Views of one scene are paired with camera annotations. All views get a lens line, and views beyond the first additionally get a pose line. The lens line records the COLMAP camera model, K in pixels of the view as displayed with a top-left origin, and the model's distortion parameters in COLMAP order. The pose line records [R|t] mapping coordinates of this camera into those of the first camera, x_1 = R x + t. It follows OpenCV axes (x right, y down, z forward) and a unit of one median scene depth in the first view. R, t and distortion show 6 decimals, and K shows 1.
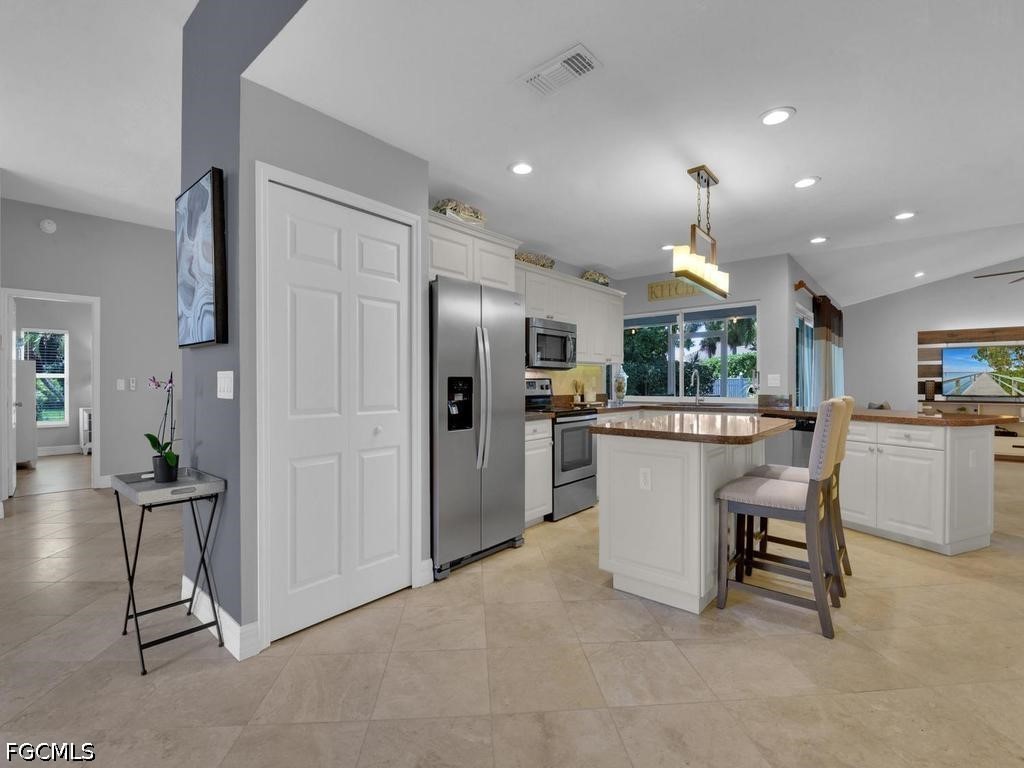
lens RADIAL K [[471.1, 0, 514.9], [0, 471.1, 384.8], [0, 0, 1]] dist [0.013234, -0.018529]
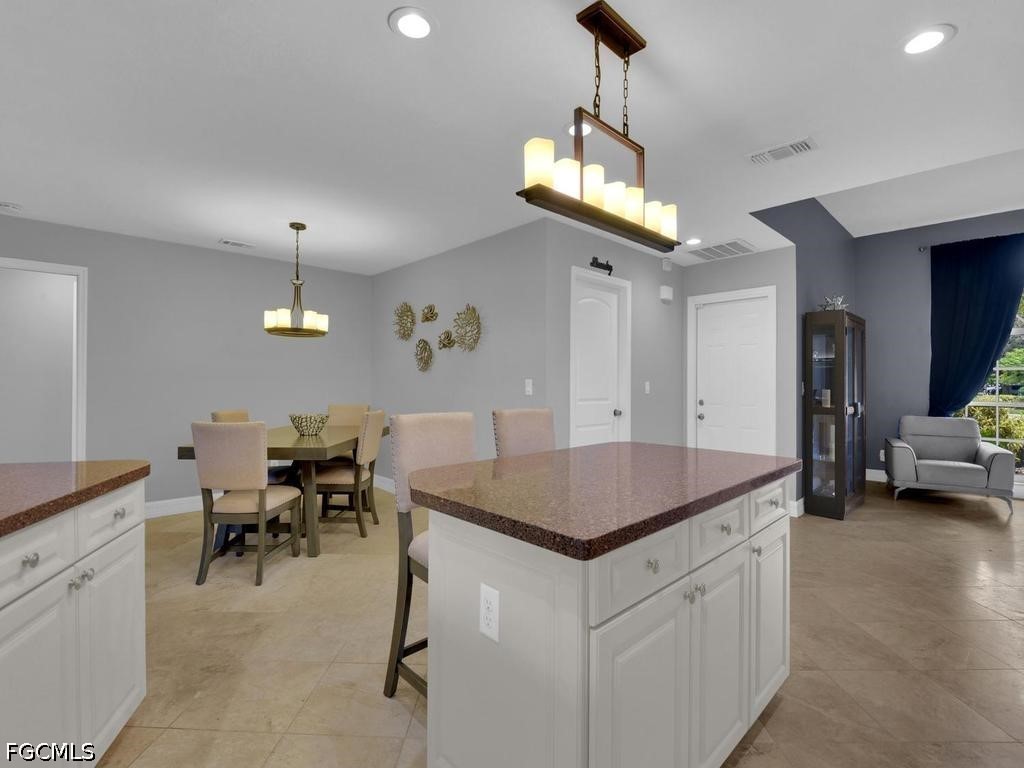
lens RADIAL K [[466.7, 0, 503.5], [0, 466.7, 381.9], [0, 0, 1]] dist [-0.012670, -0.000305]
pose [[-0.992683, -0.006005, 0.120600, 0.411863], [-0.005037, 0.999953, 0.008331, -0.024720], [-0.120644, 0.007662, -0.992666, 1.384695]]
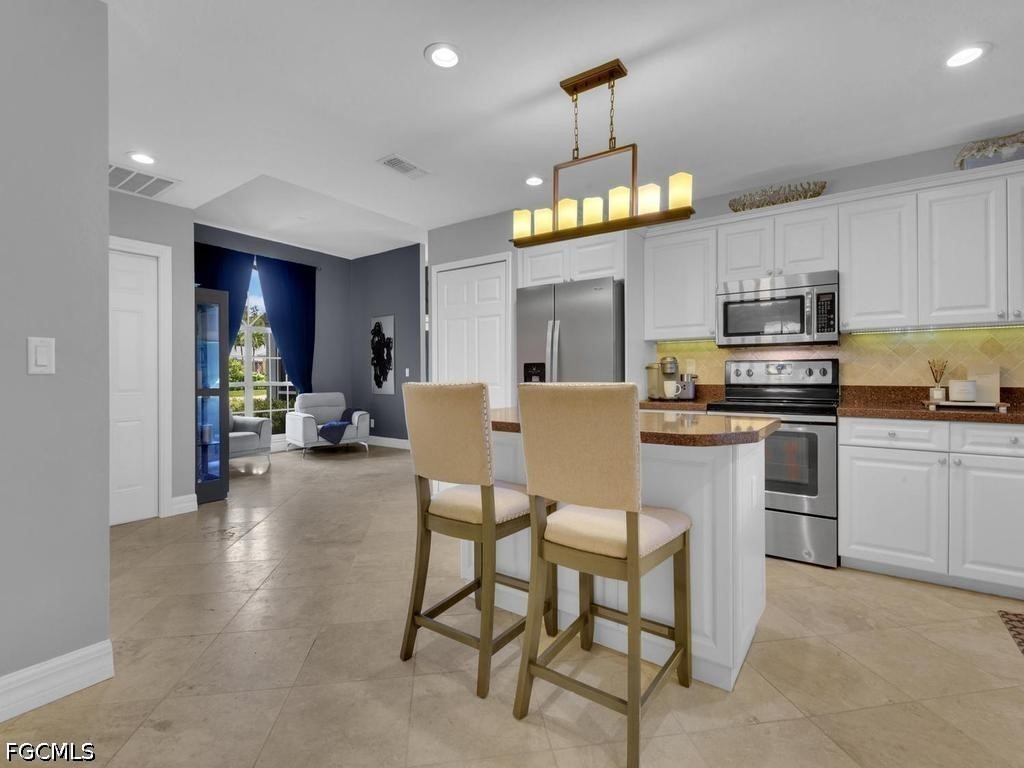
lens RADIAL K [[471.0, 0, 517.1], [0, 471.0, 376.8], [0, 0, 1]] dist [-0.029481, -0.000083]
pose [[0.084535, 0.001686, -0.996419, 0.979915], [-0.004206, 0.999990, 0.001335, 0.016305], [0.996412, 0.004079, 0.084541, 0.727635]]
